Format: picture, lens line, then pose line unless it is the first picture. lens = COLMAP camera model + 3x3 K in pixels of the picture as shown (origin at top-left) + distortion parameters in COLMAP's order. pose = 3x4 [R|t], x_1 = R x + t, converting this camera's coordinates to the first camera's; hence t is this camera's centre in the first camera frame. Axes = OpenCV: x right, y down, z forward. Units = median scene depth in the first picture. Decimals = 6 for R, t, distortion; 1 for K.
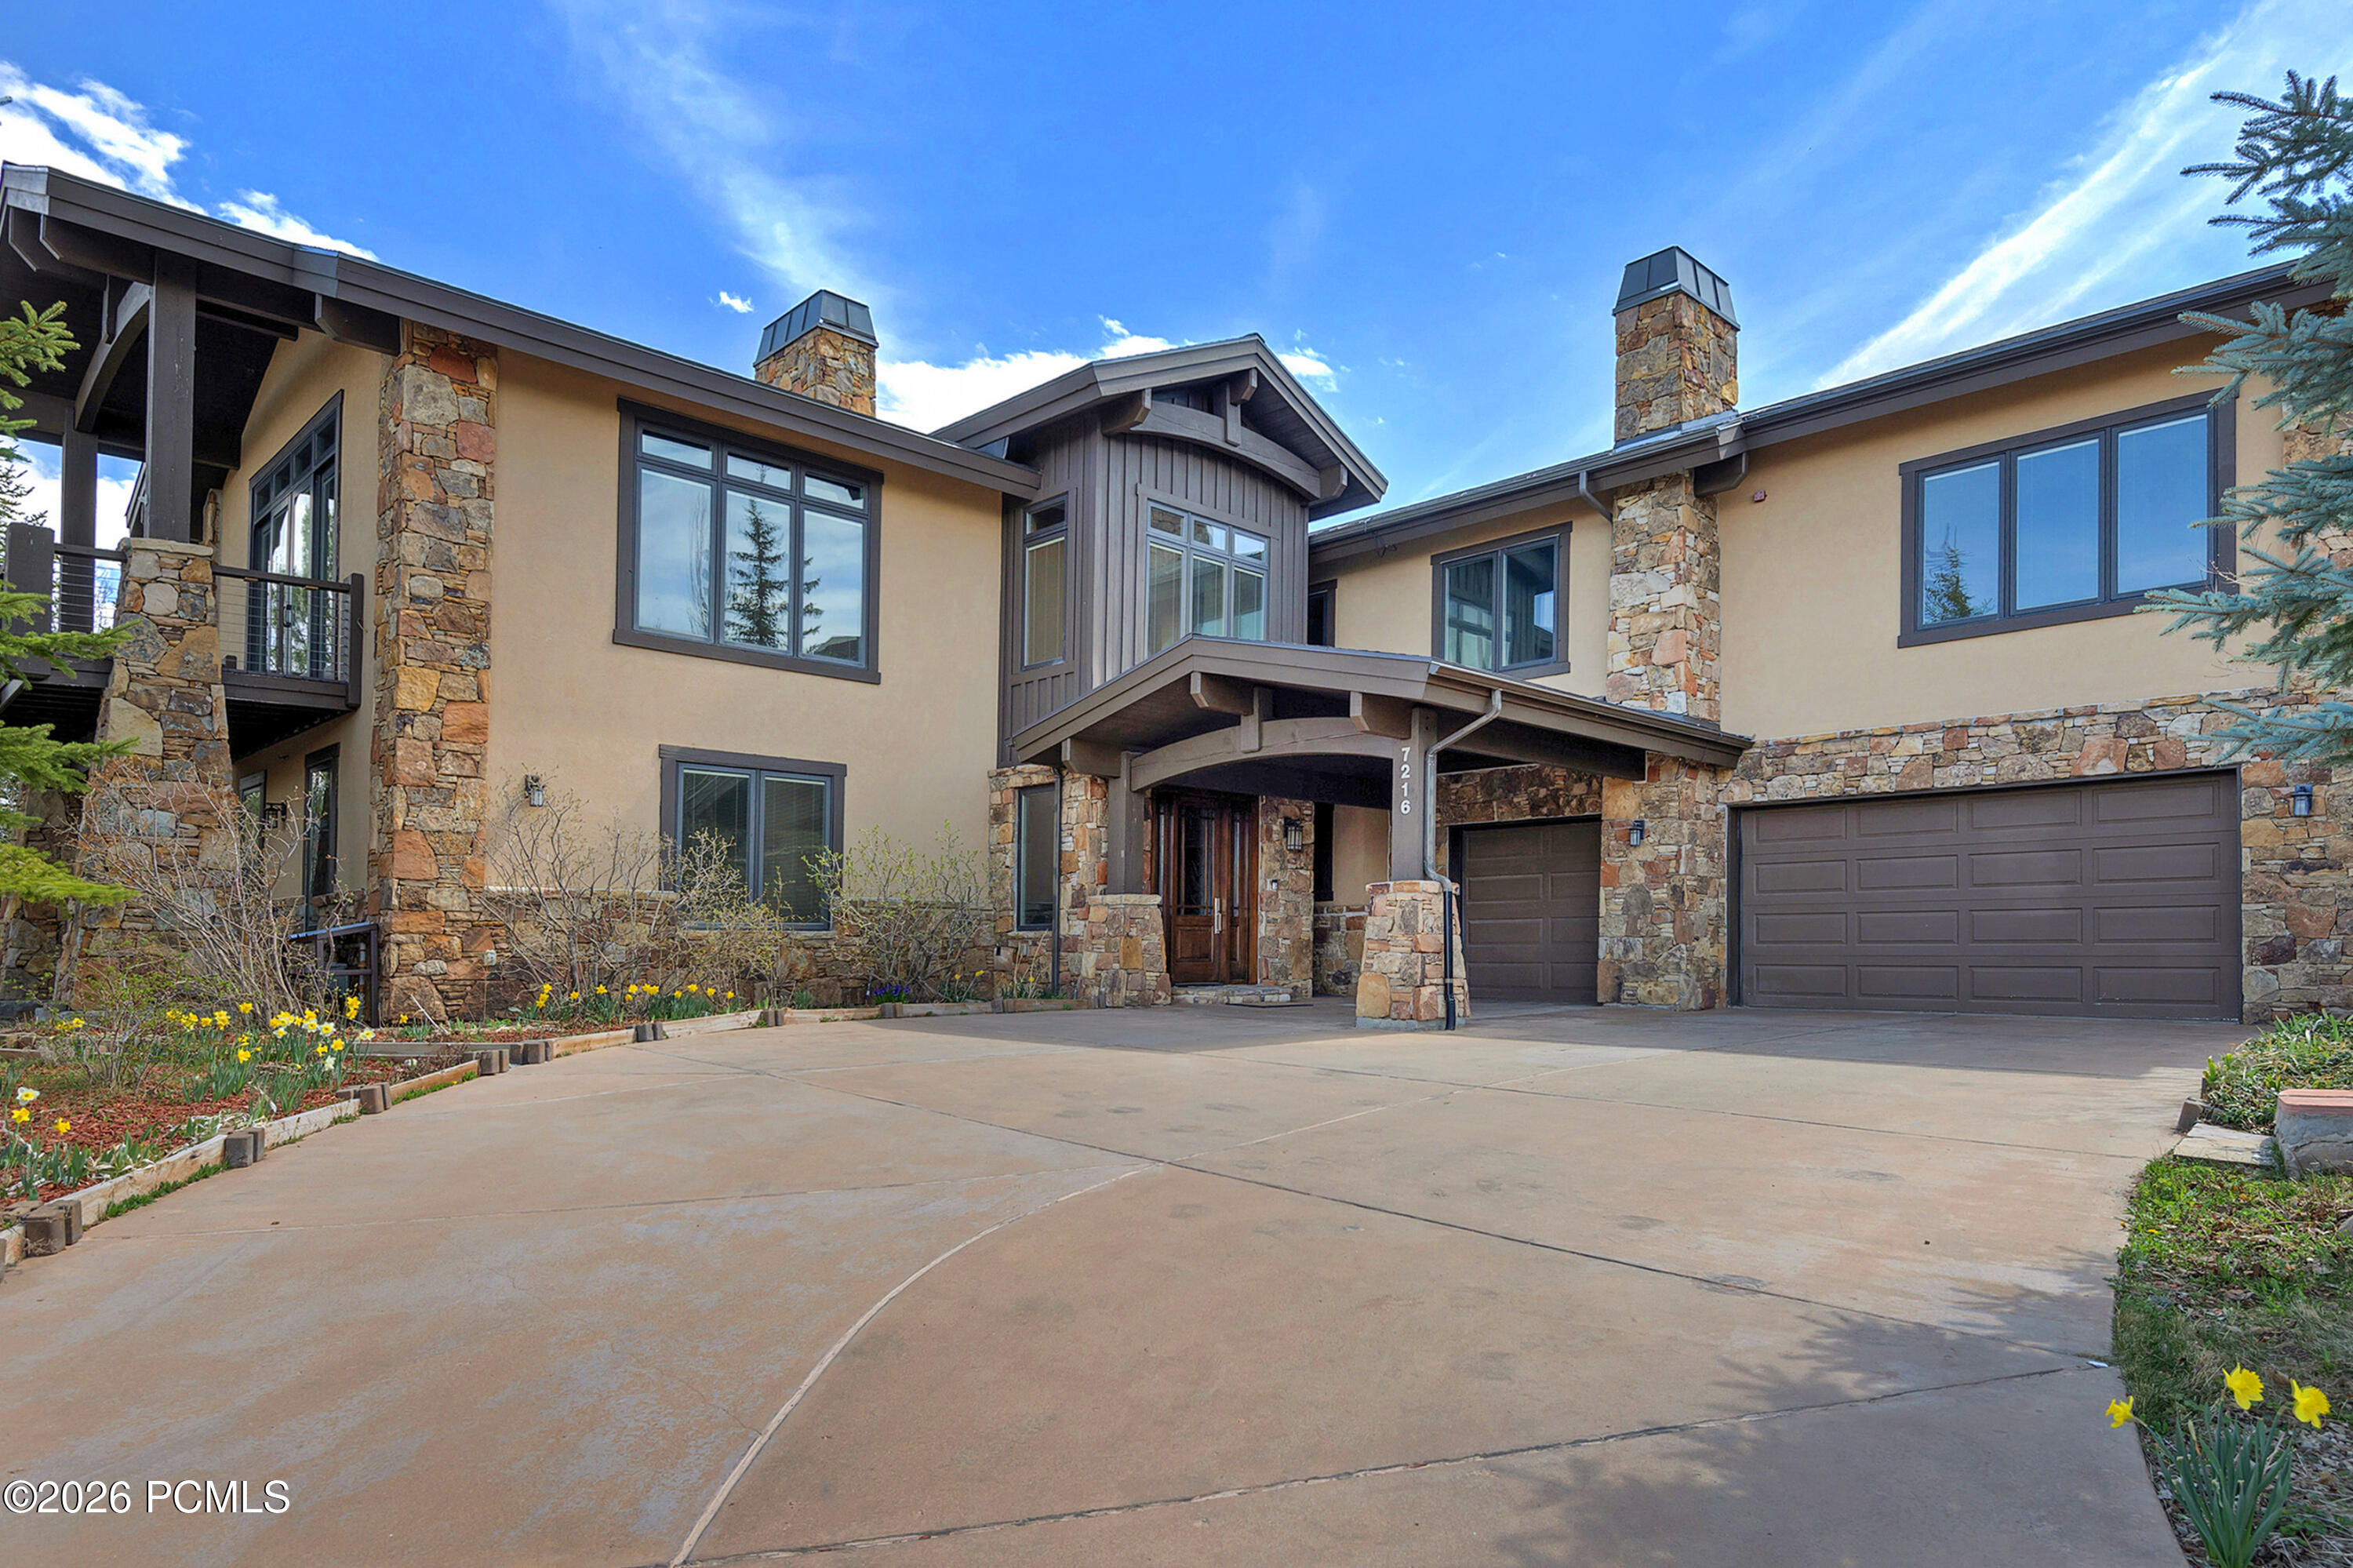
lens RADIAL K [[1158.3, 0, 1179.3], [0, 1158.3, 910.3], [0, 0, 1]] dist [-0.001007, -0.000747]
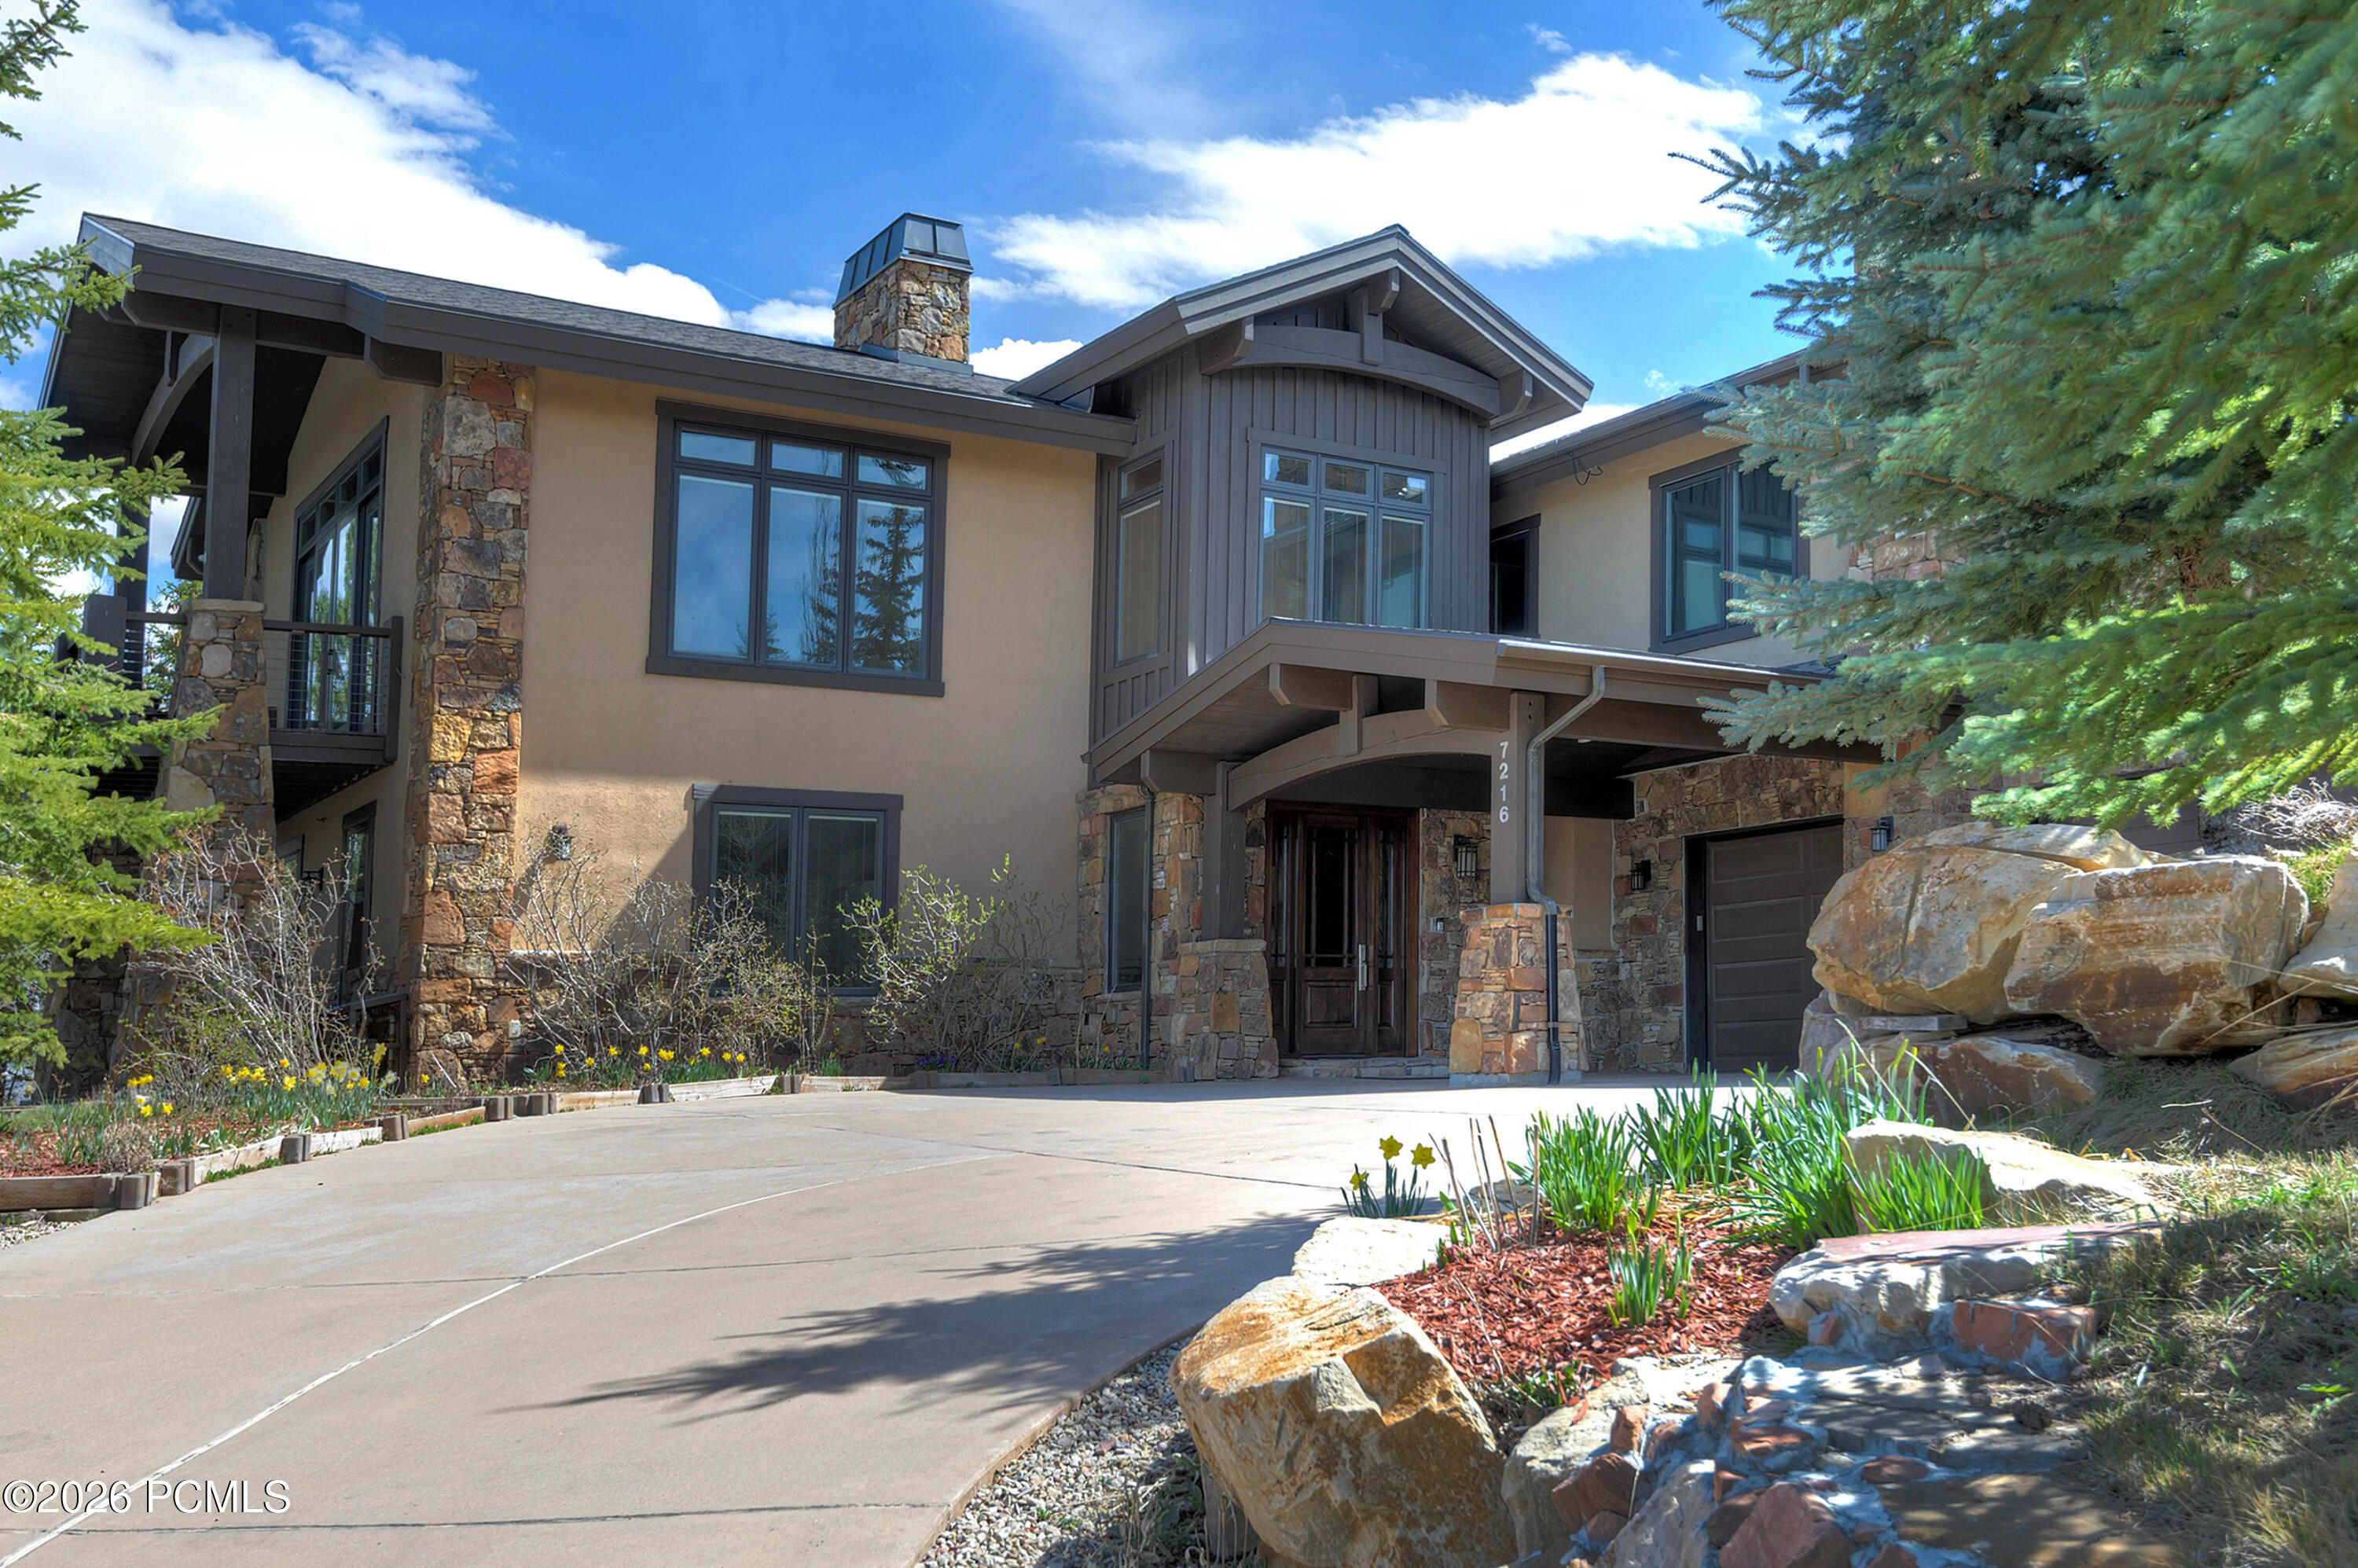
lens RADIAL K [[2133.1, 0, 1179.0], [0, 2133.1, 784.0], [0, 0, 1]] dist [-0.060676, 0.194954]
pose [[0.964299, -0.051782, -0.259705, 0.316627], [0.021024, 0.992570, -0.119841, 0.055691], [0.263981, 0.110103, 0.958223, -0.433342]]
